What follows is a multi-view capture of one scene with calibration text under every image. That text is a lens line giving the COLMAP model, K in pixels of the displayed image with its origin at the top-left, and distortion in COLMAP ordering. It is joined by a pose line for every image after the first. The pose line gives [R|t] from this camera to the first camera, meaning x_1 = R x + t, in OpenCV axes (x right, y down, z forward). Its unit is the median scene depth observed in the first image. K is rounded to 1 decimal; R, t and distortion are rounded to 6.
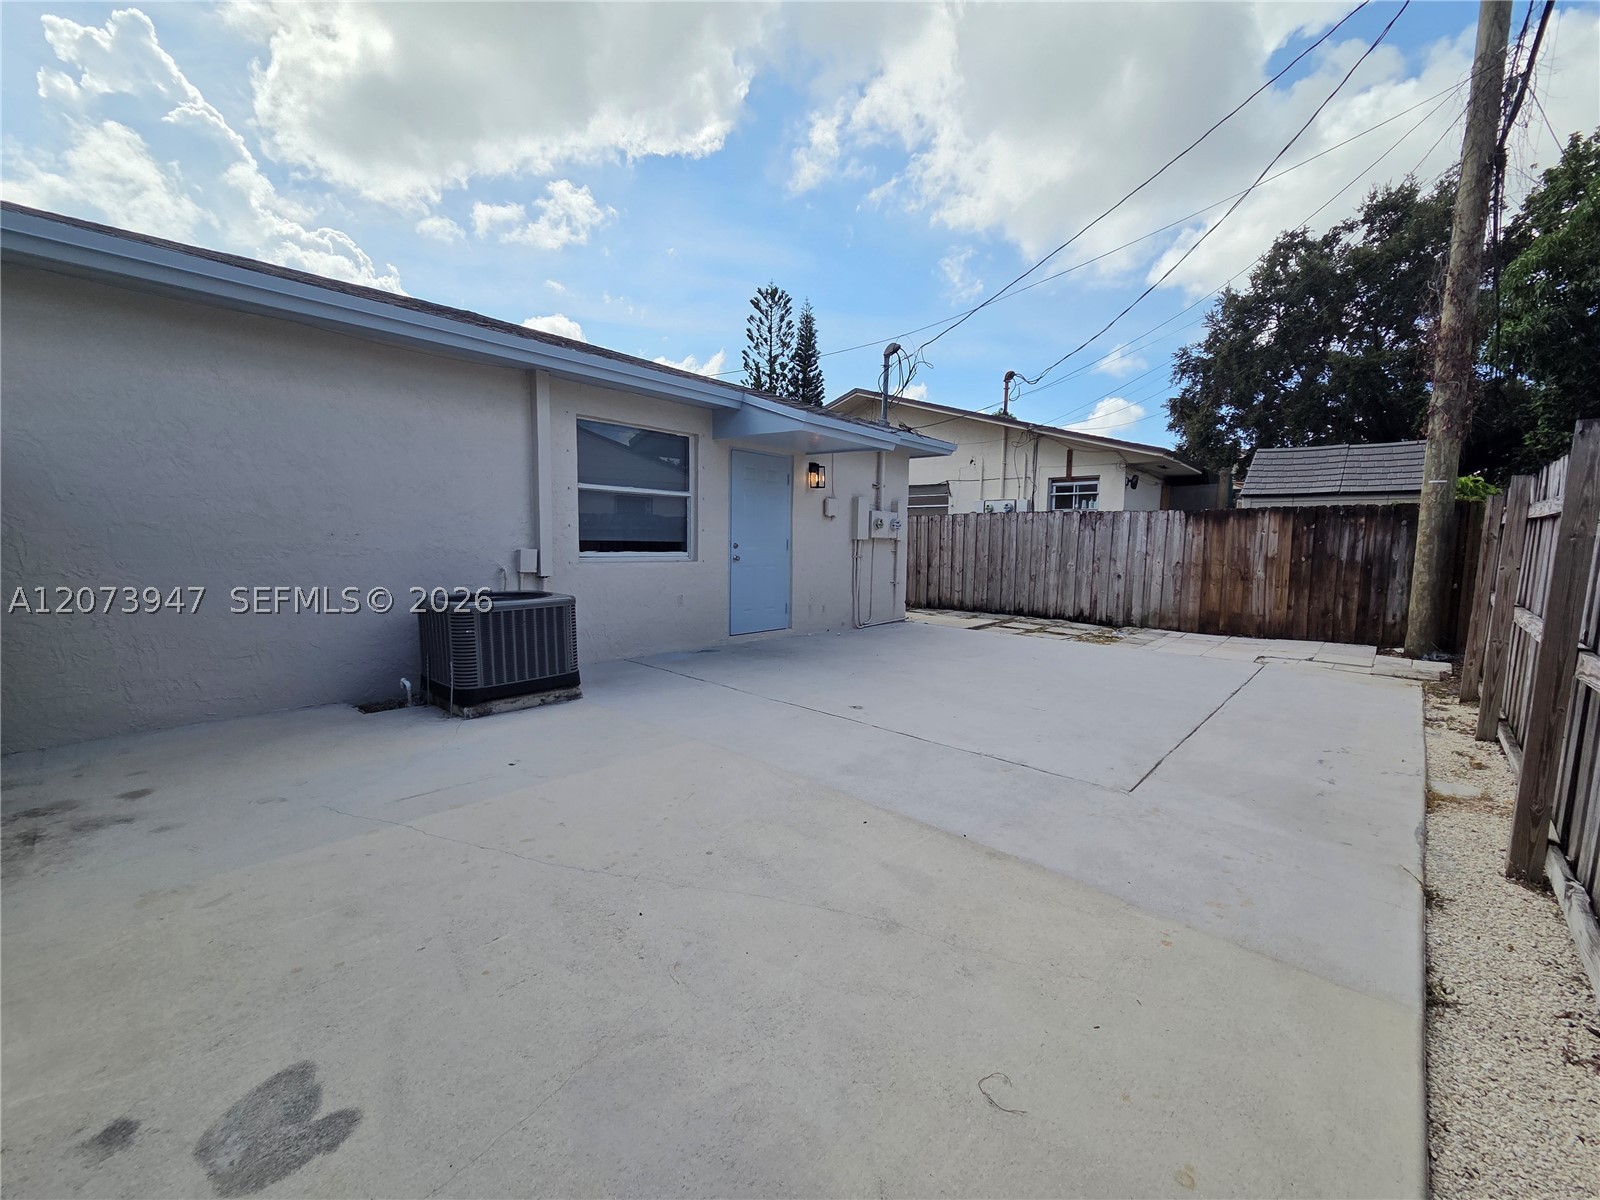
lens RADIAL K [[656.5, 0, 795.9], [0, 656.5, 597.1], [0, 0, 1]] dist [0.002957, 0.000100]
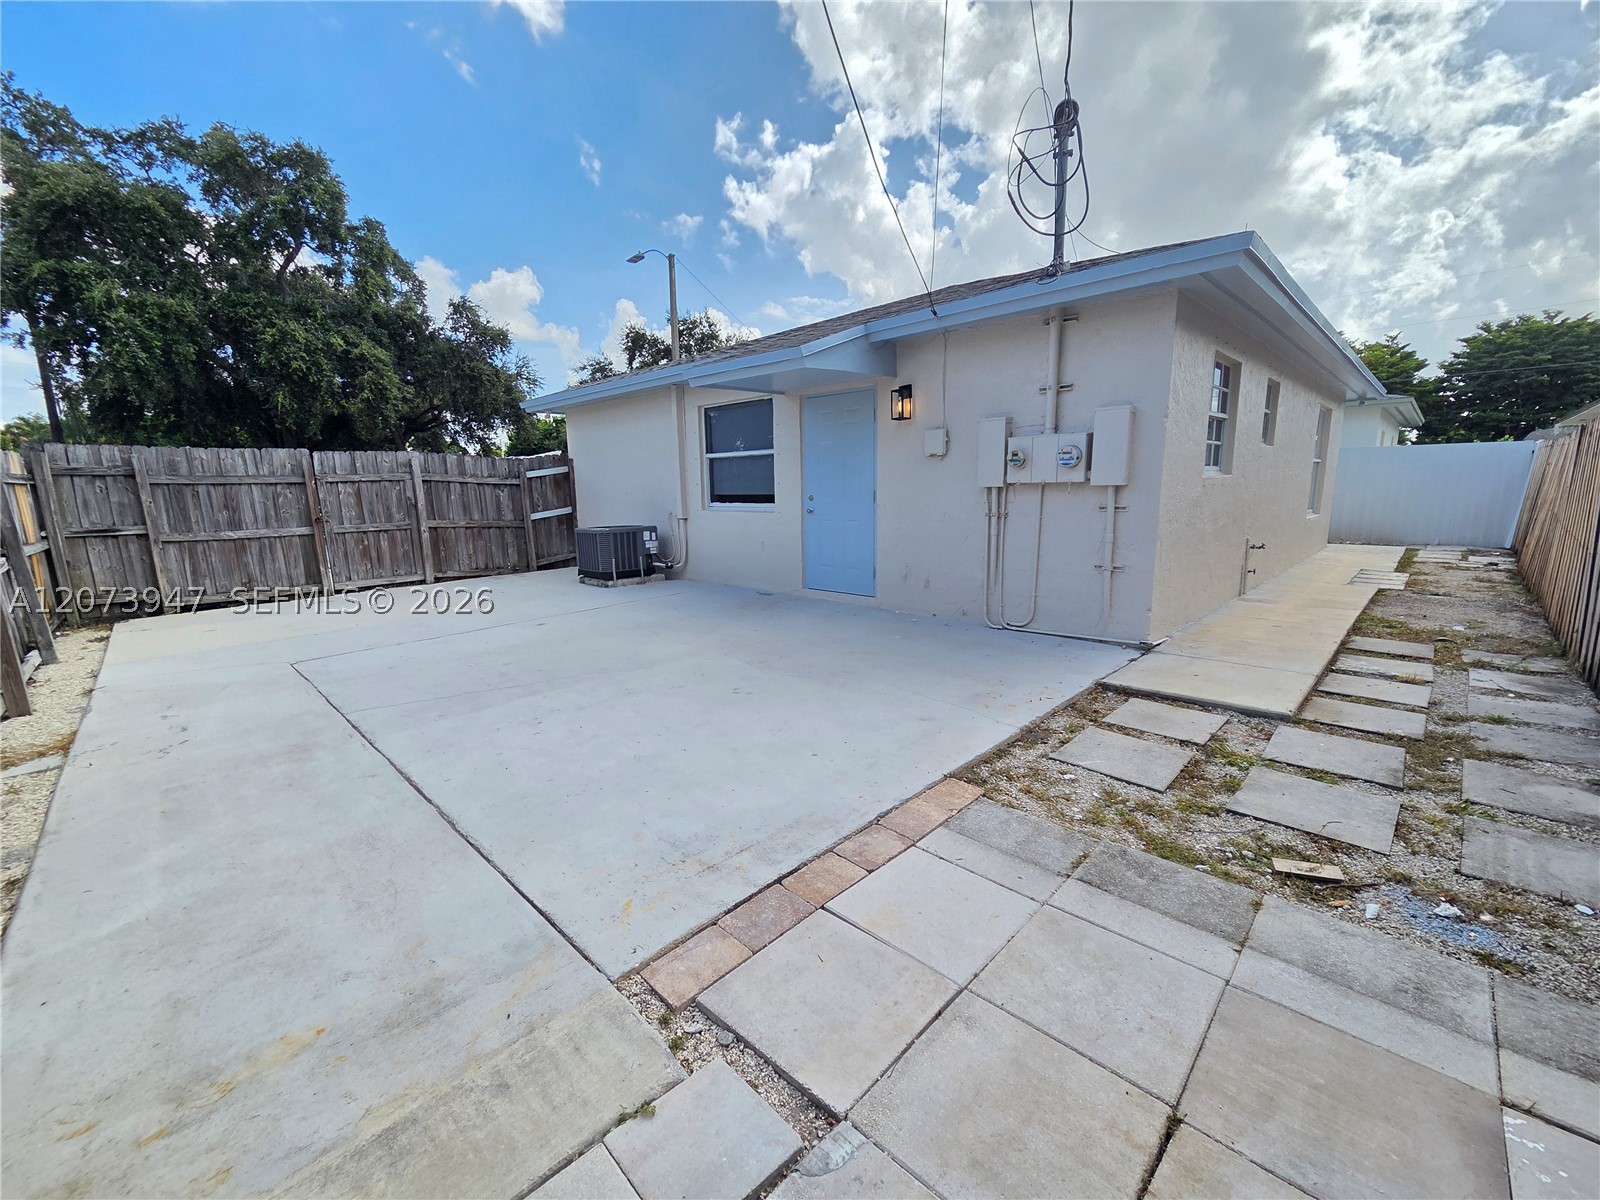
lens RADIAL K [[656.5, 0, 802.9], [0, 656.5, 602.5], [0, 0, 1]] dist [0.002957, 0.000100]
pose [[-0.051117, 0.161990, -0.985468, 1.099191], [-0.067066, 0.983973, 0.165223, -0.104268], [0.996438, 0.074537, -0.039433, 1.265923]]
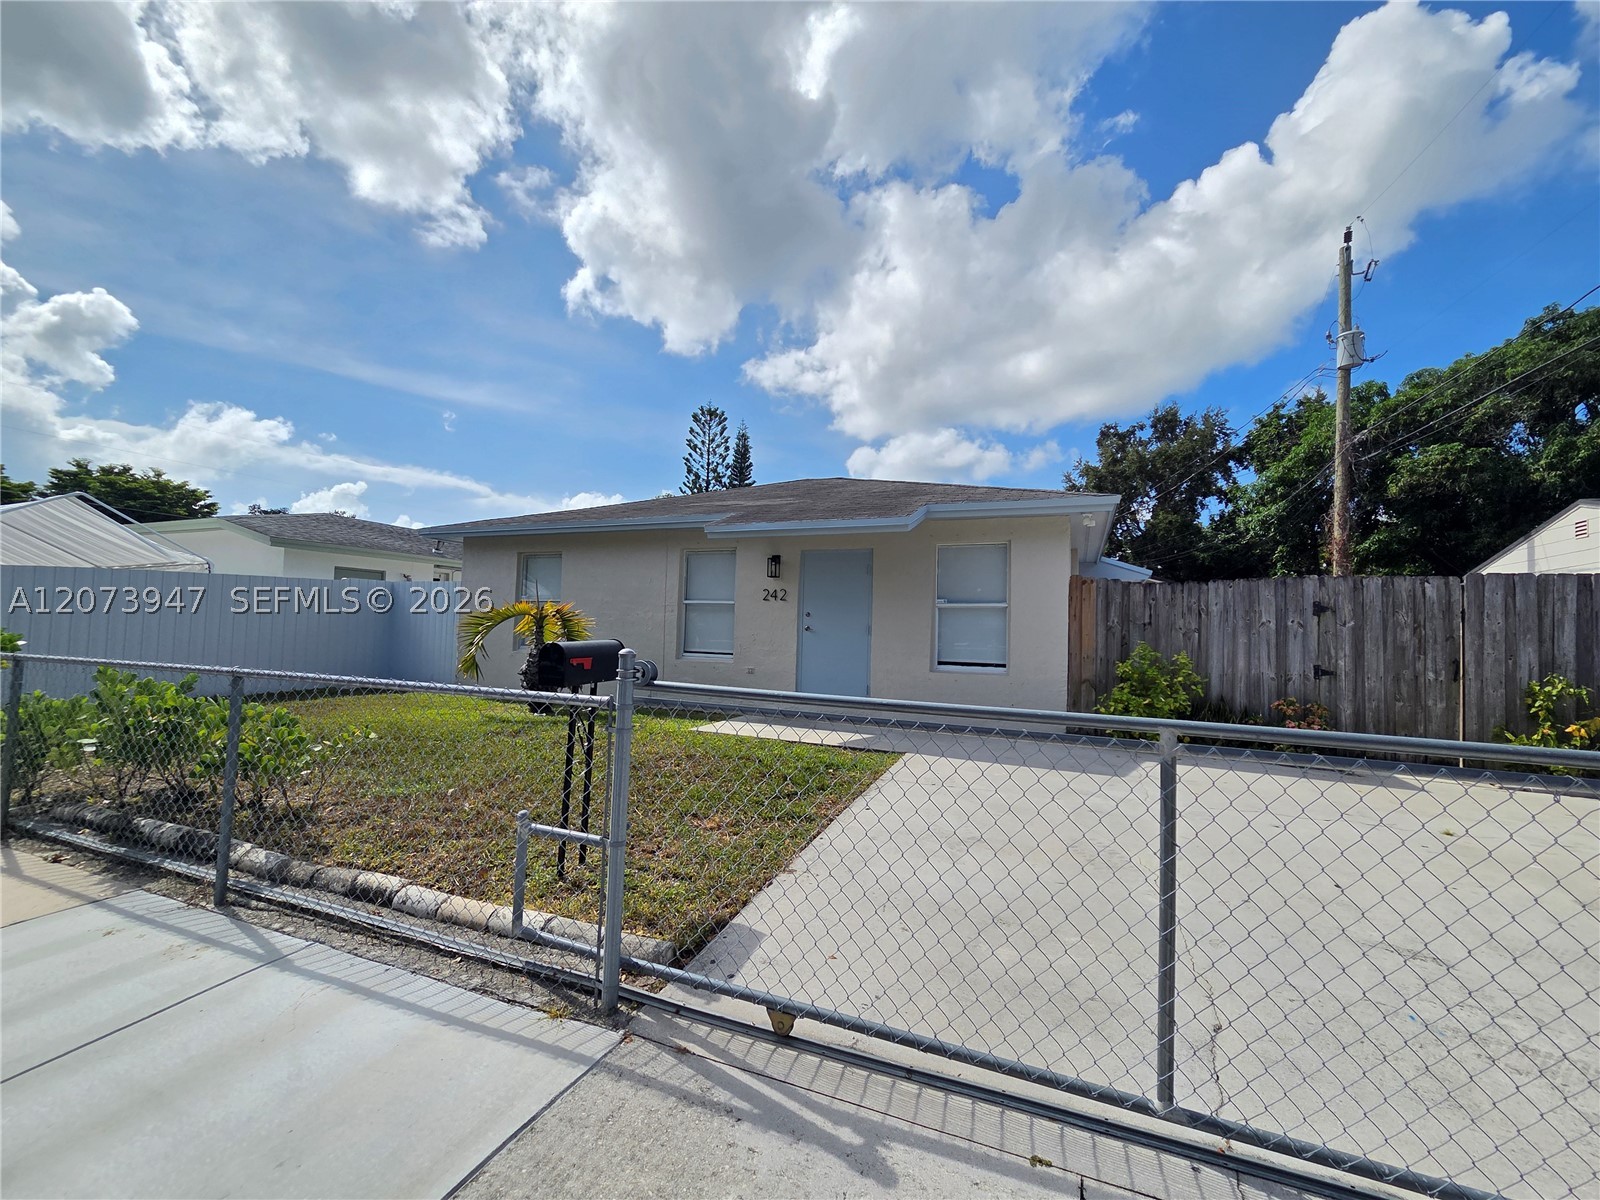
lens RADIAL K [[656.5, 0, 808.9], [0, 656.5, 603.9], [0, 0, 1]] dist [0.002957, 0.000100]
pose [[0.943991, 0.021097, 0.329296, -0.266660], [0.019337, 0.992702, -0.119034, 0.006066], [-0.329404, 0.118734, 0.936694, -0.085039]]
